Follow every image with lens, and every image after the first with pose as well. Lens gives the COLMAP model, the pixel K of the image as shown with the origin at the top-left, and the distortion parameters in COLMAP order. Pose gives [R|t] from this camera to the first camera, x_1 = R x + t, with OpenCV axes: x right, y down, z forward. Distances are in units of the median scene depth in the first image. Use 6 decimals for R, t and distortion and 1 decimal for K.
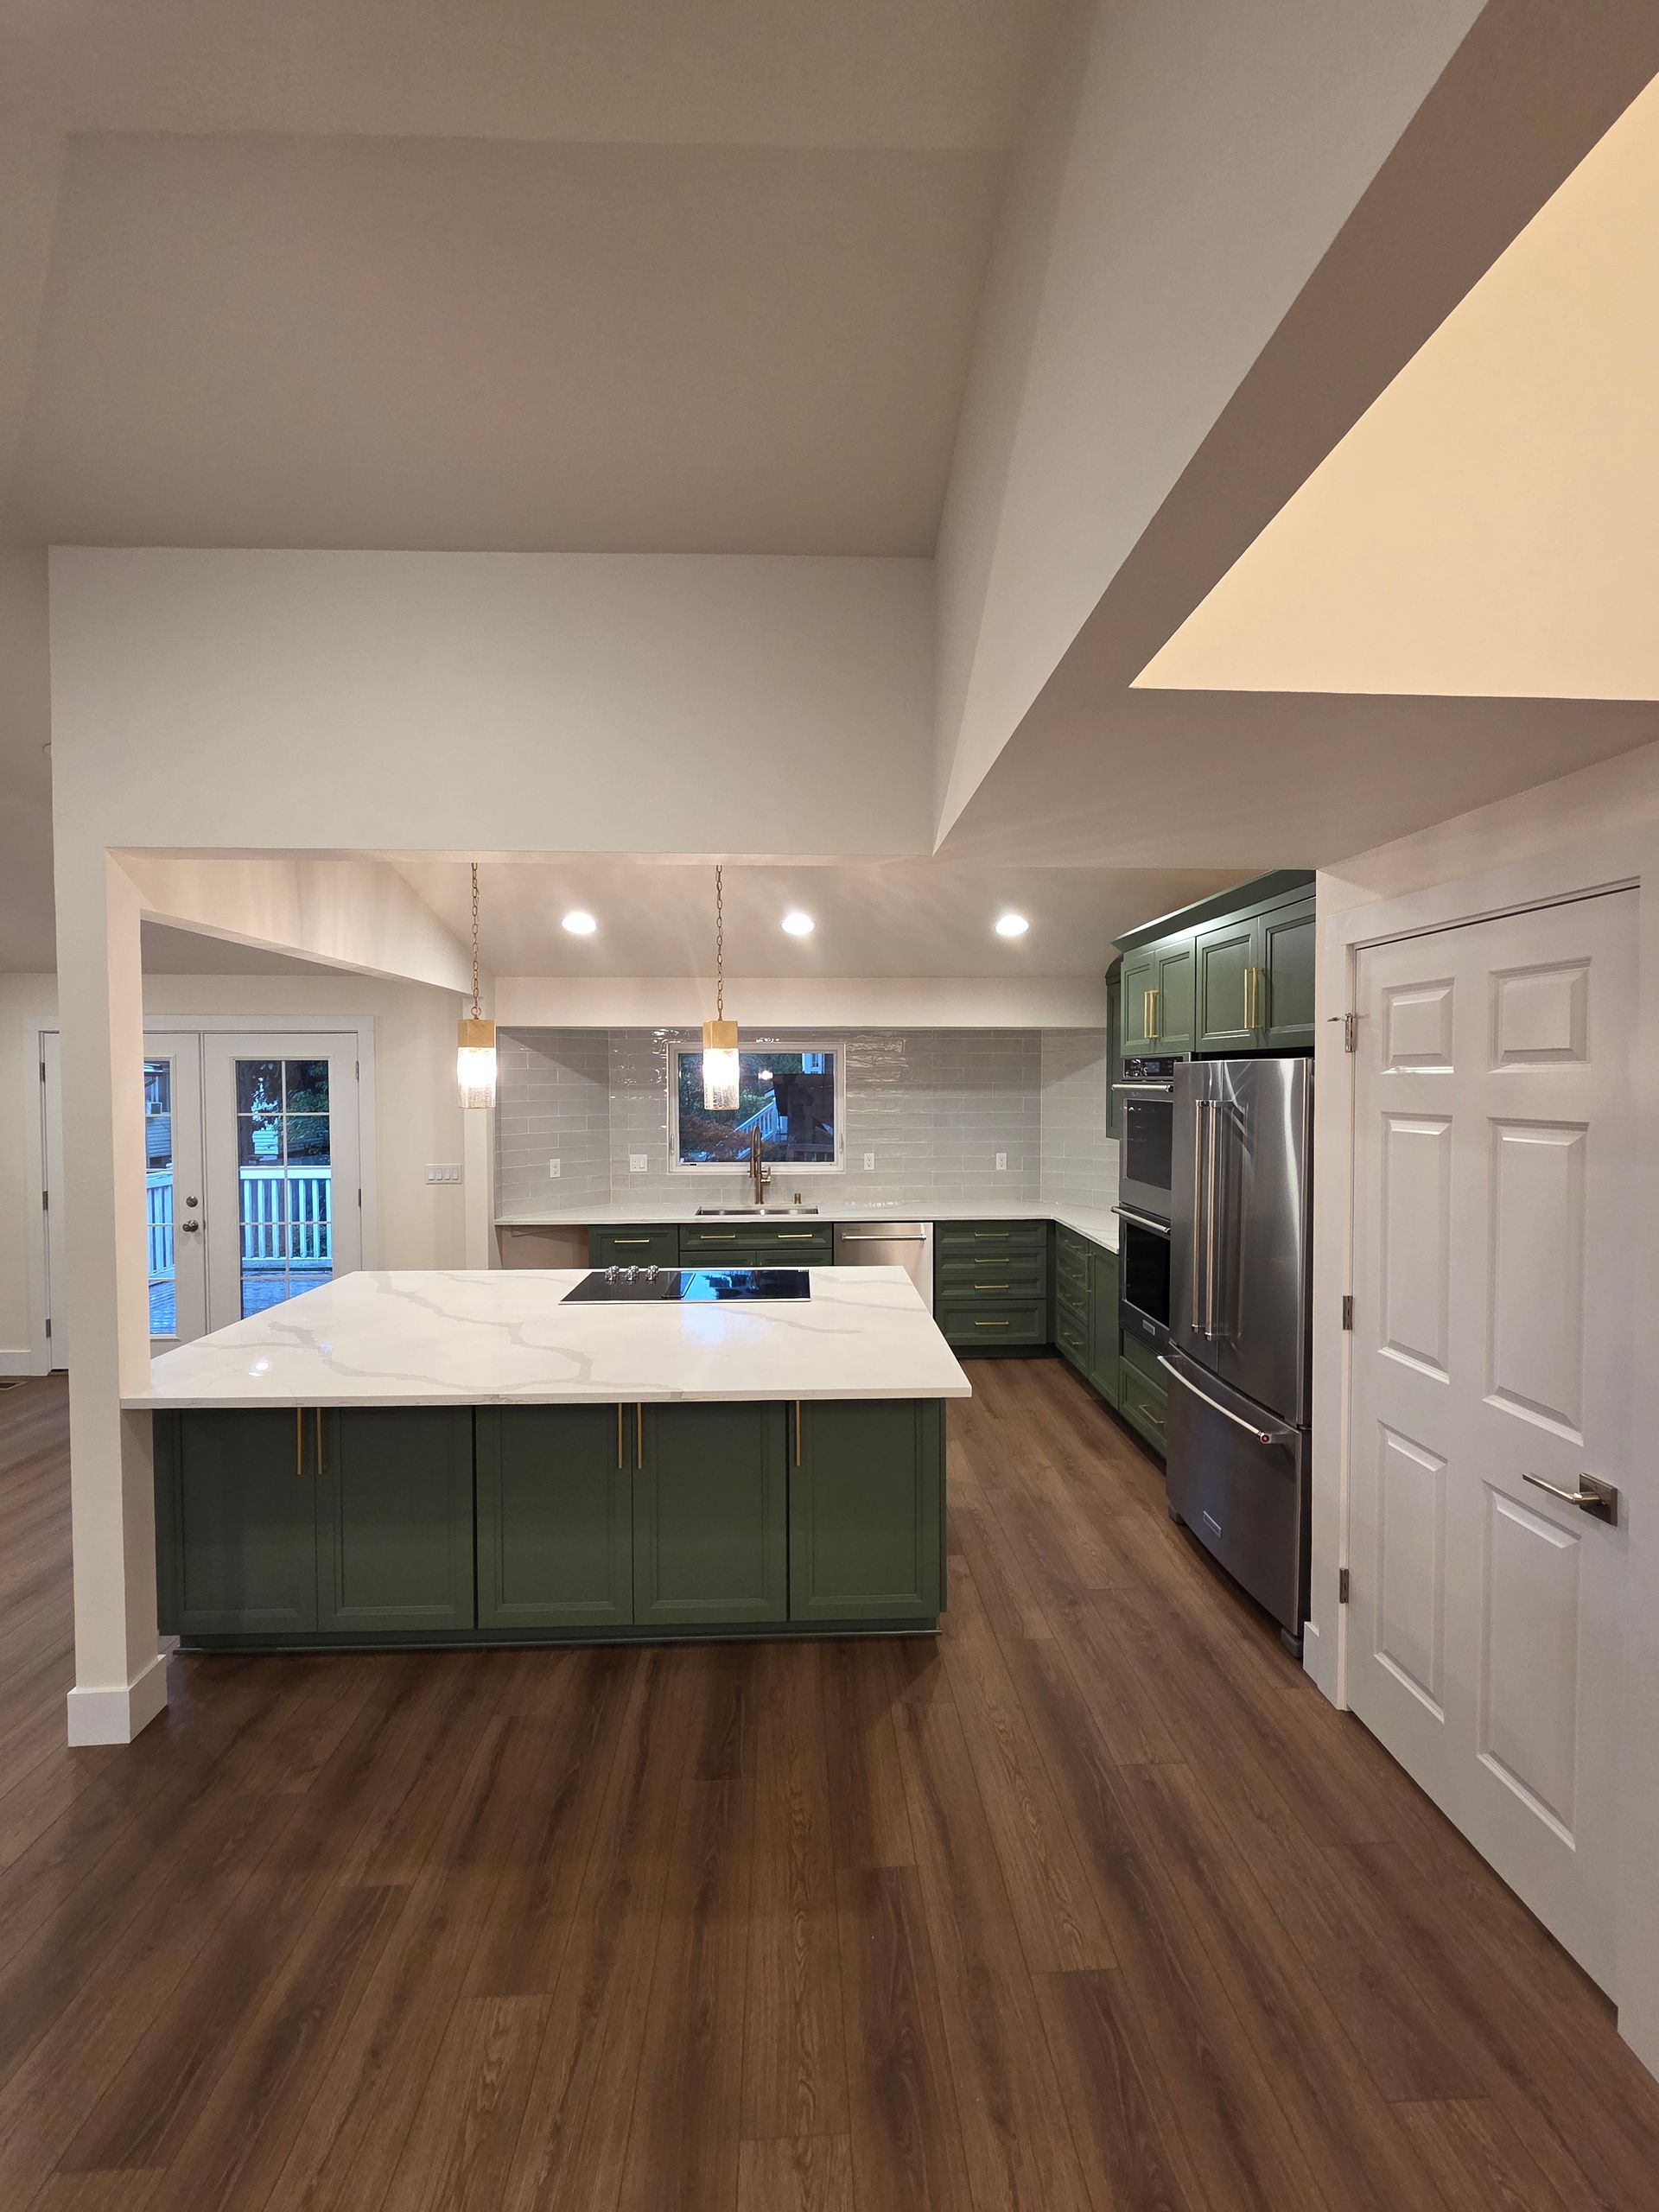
lens RADIAL K [[915.6, 0, 832.6], [0, 915.6, 1110.1], [0, 0, 1]] dist [0.001037, 0.000246]
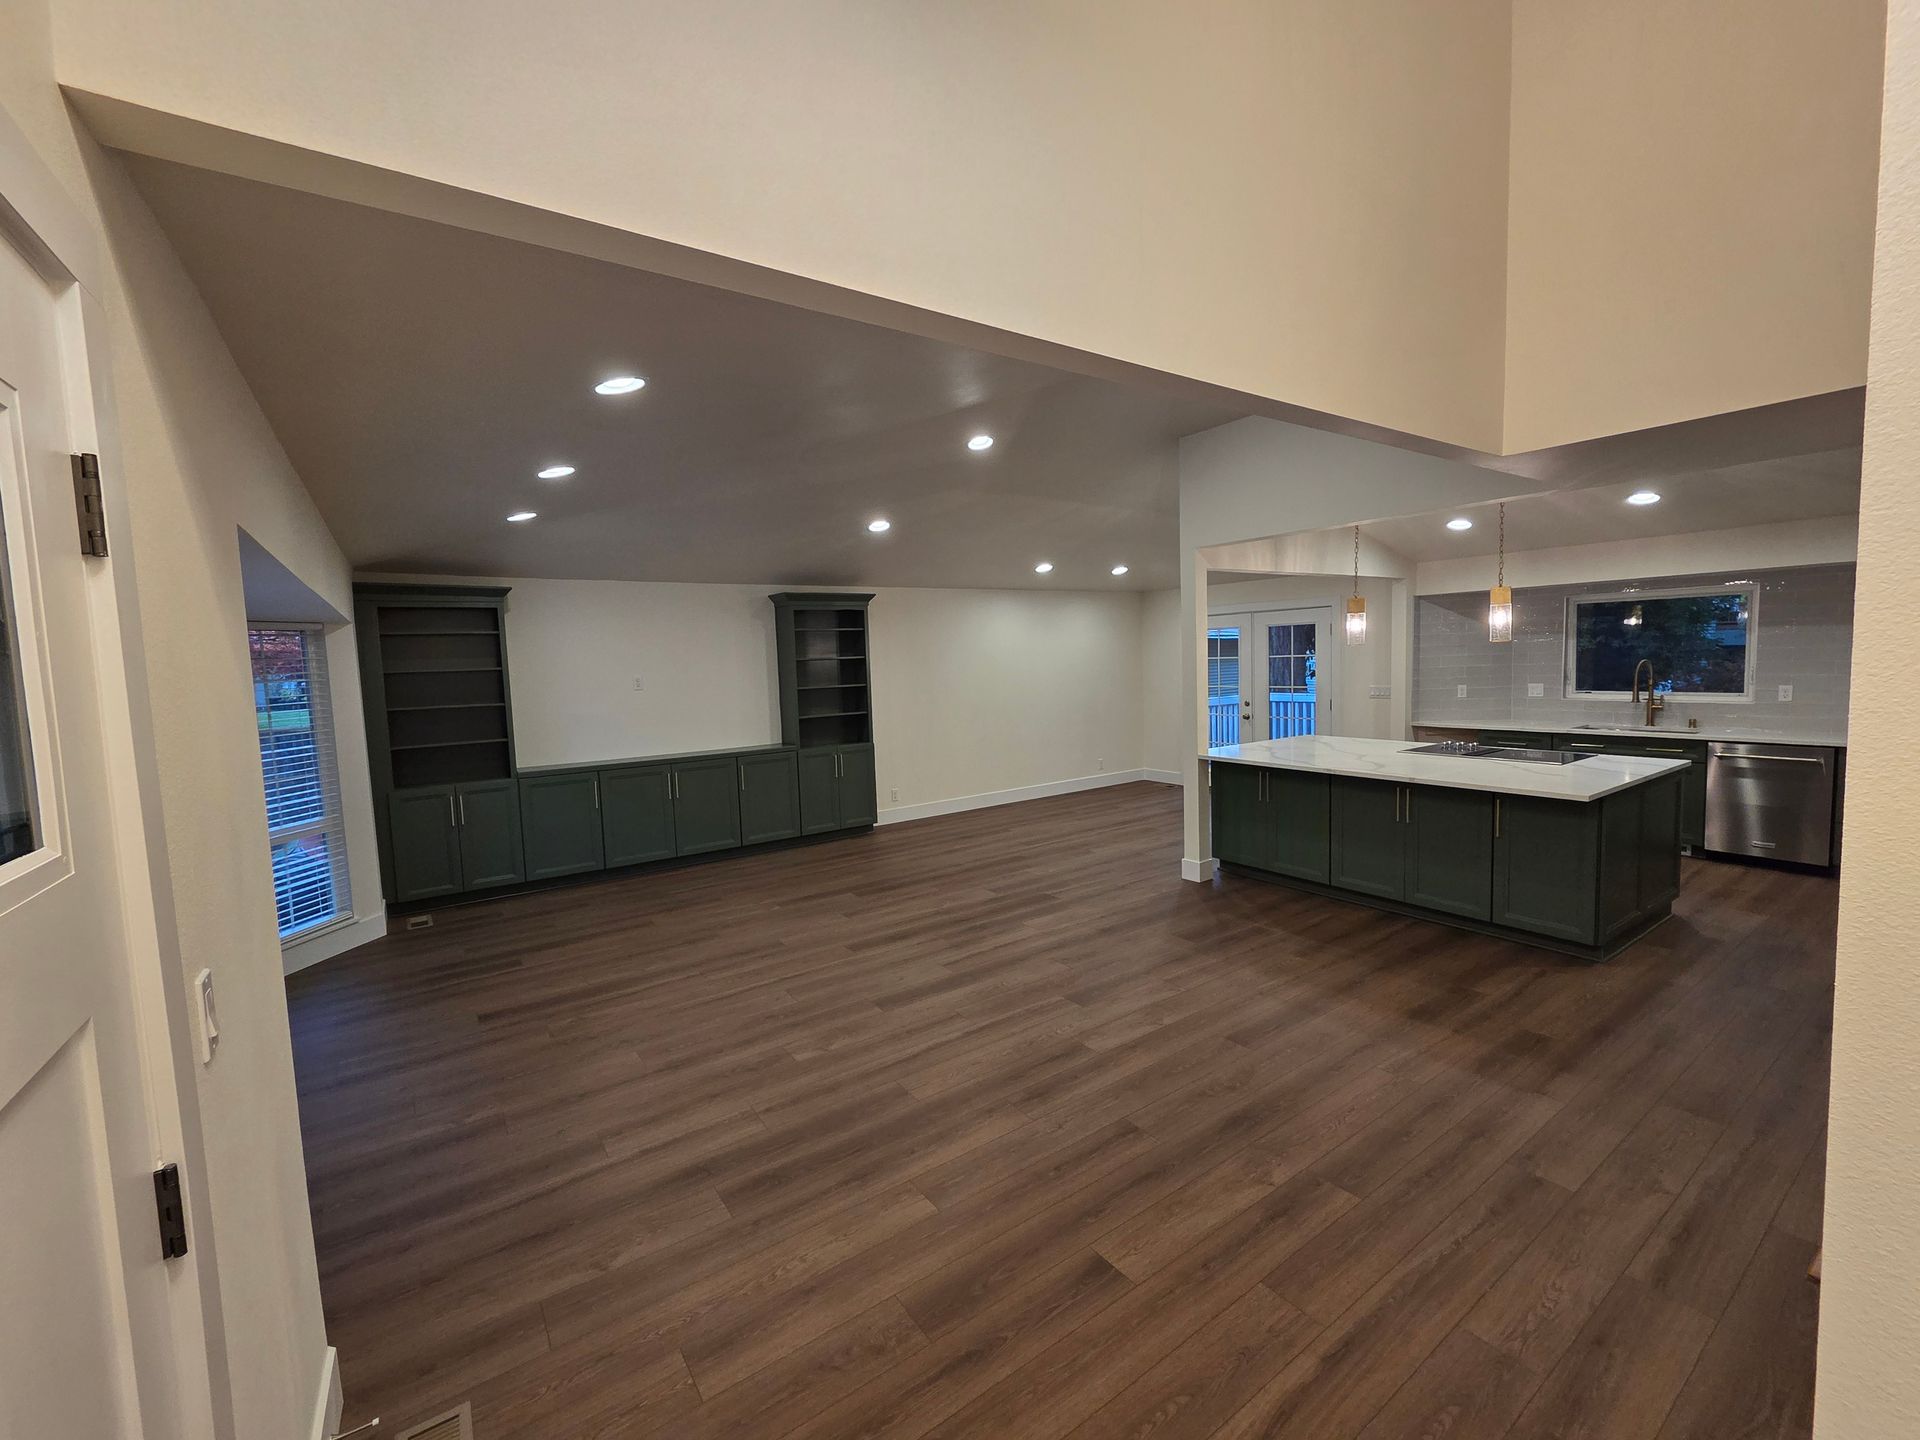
lens RADIAL K [[794.7, 0, 960.0], [0, 794.7, 720.0], [0, 0, 1]] dist [0.001037, 0.000246]
pose [[0.538624, 0.051496, -0.840971, 0.605004], [0.004343, 0.997948, 0.063890, 0.046462], [0.842535, -0.038065, 0.537295, -0.632262]]
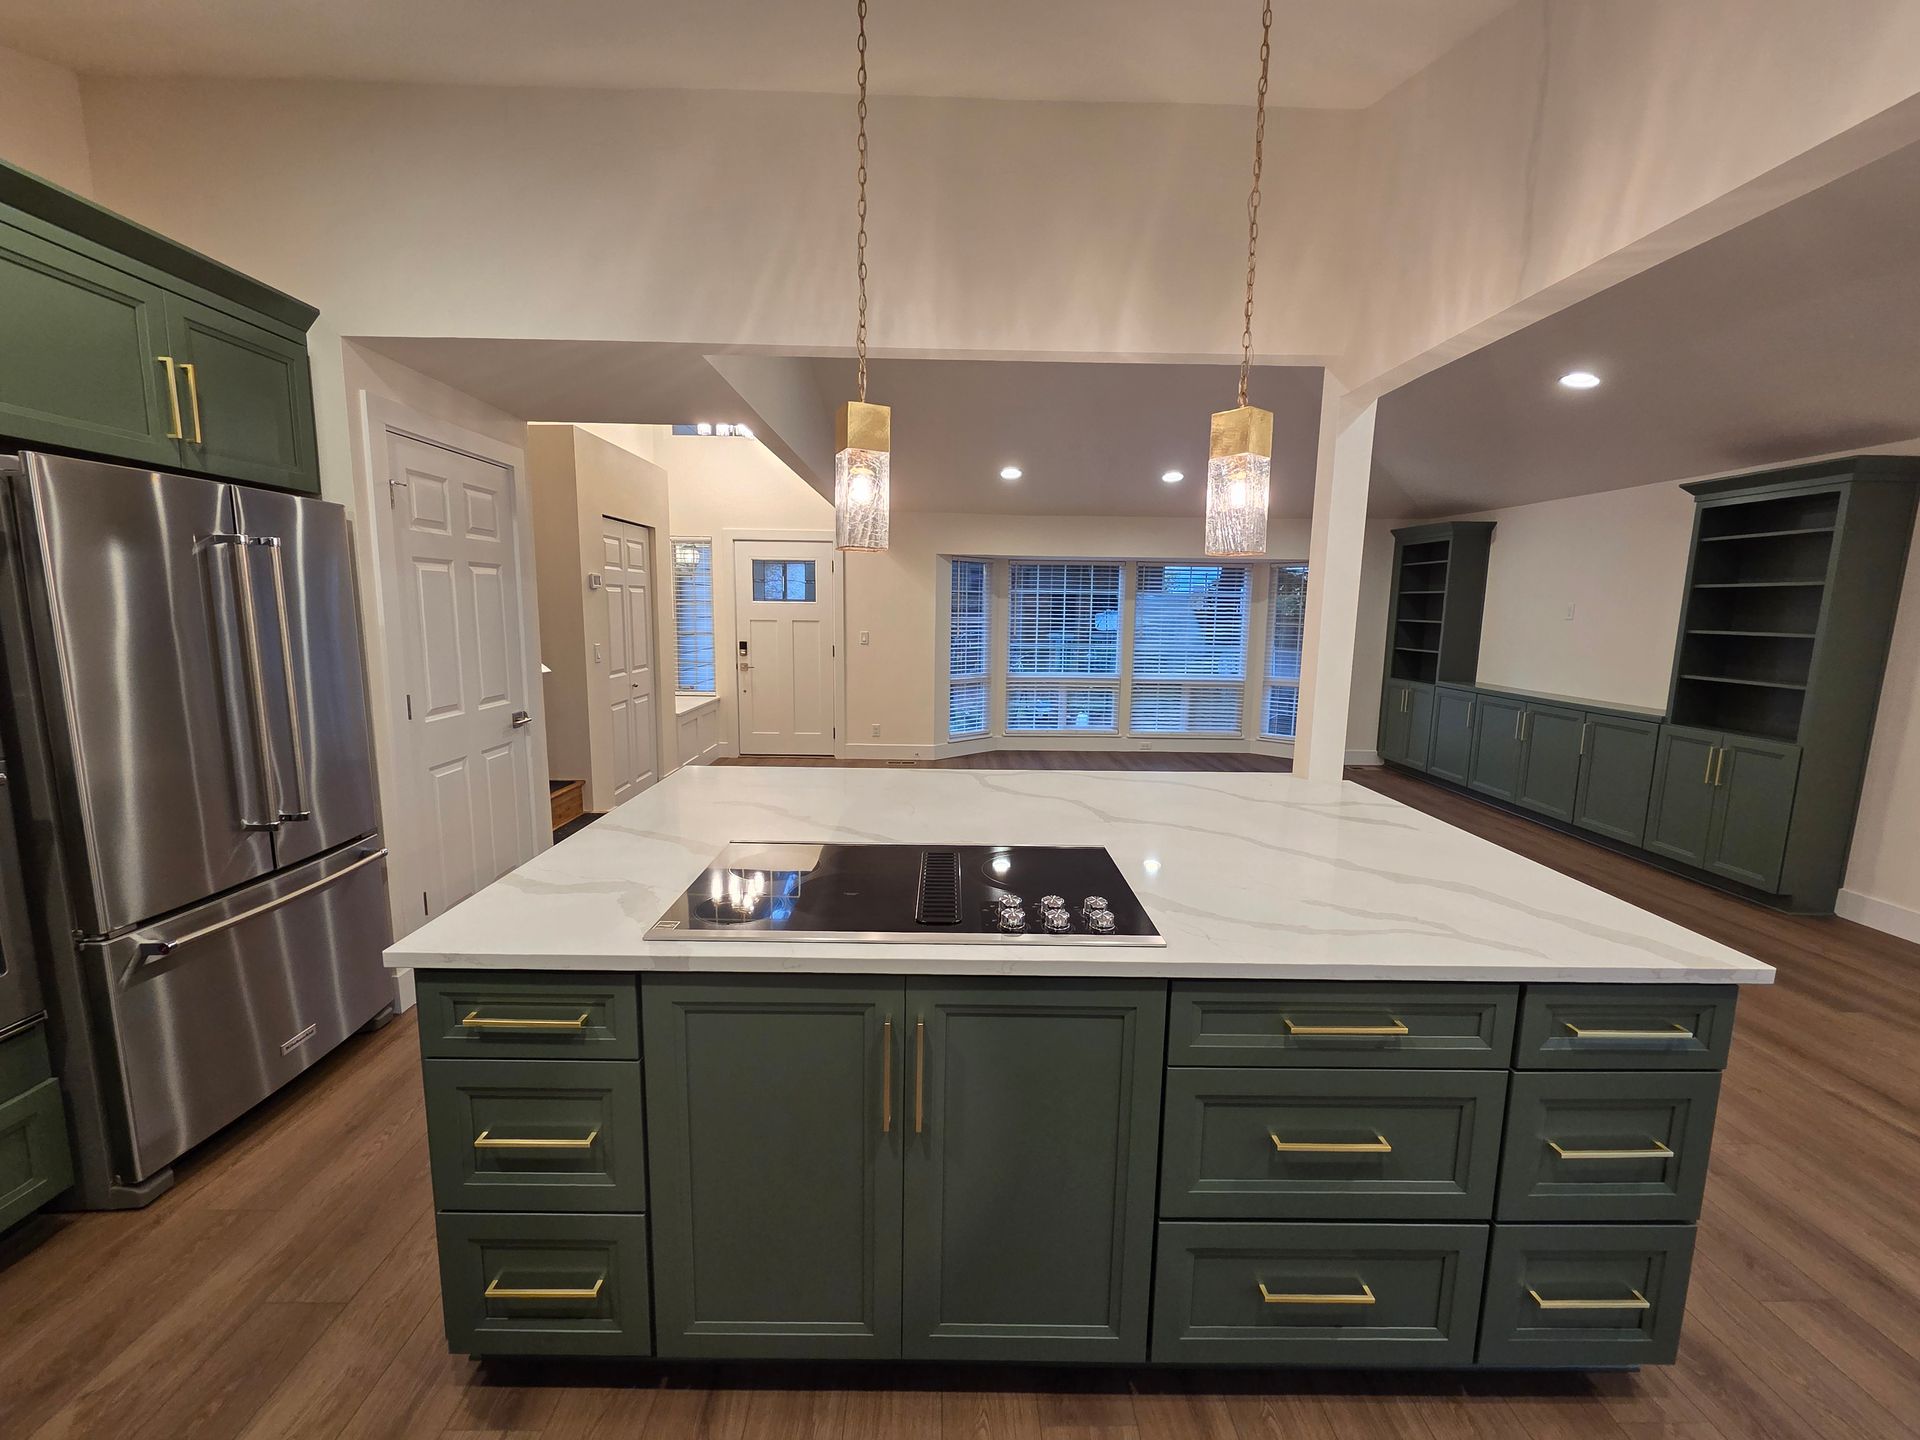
lens RADIAL K [[745.8, 0, 946.6], [0, 745.8, 710.0], [0, 0, 1]] dist [0.001311, -0.000302]
pose [[-0.999525, -0.017337, 0.025497, -0.205065], [-0.012629, 0.984594, 0.174398, 0.017563], [-0.028128, 0.173994, -0.984345, 1.597175]]
